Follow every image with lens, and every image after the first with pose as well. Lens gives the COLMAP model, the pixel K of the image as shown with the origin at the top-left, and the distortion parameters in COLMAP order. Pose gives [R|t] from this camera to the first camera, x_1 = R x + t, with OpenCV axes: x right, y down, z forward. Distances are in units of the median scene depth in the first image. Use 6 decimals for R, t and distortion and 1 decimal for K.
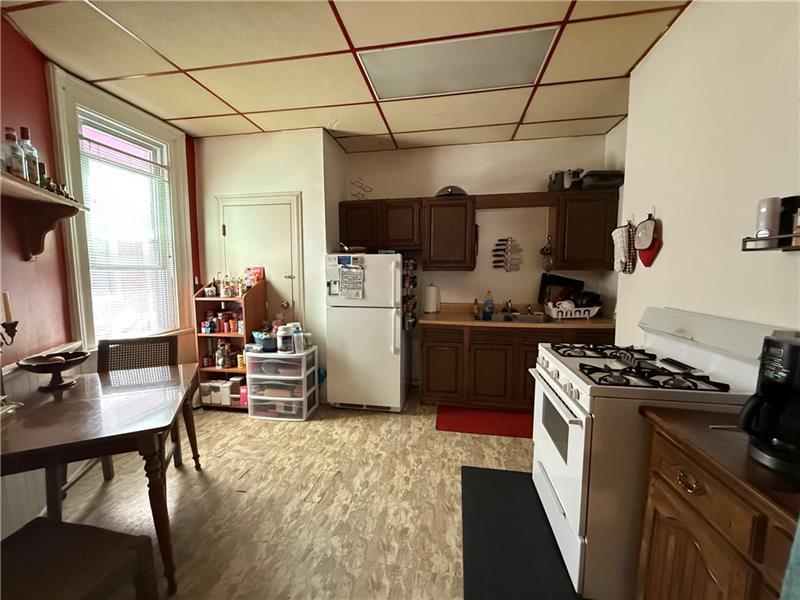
lens RADIAL K [[320.3, 0, 400.1], [0, 320.3, 301.0], [0, 0, 1]] dist [-0.003722, -0.000580]
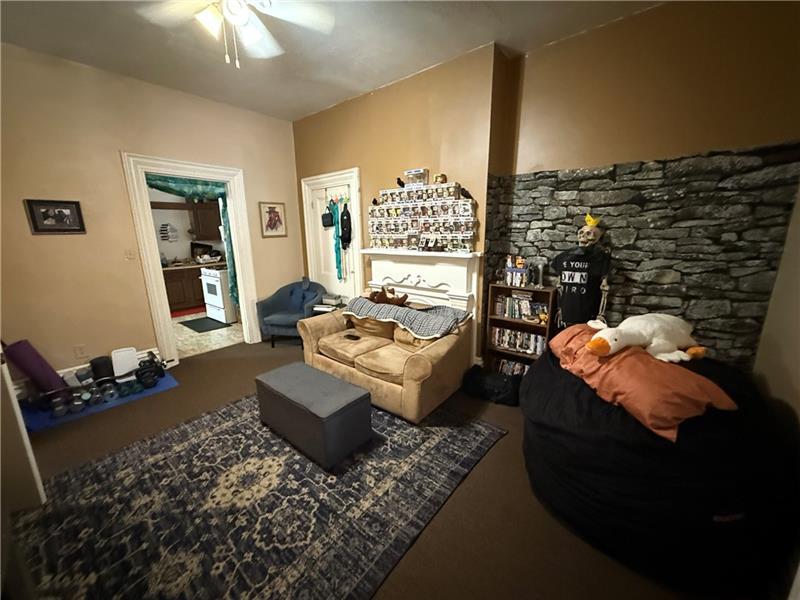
lens RADIAL K [[320.3, 0, 400.9], [0, 320.3, 301.2], [0, 0, 1]] dist [-0.003722, -0.000580]
pose [[0.496463, -0.190364, 0.846928, -0.727393], [0.092196, 0.981703, 0.166613, 0.069454], [-0.863148, -0.004634, 0.504930, -1.253897]]
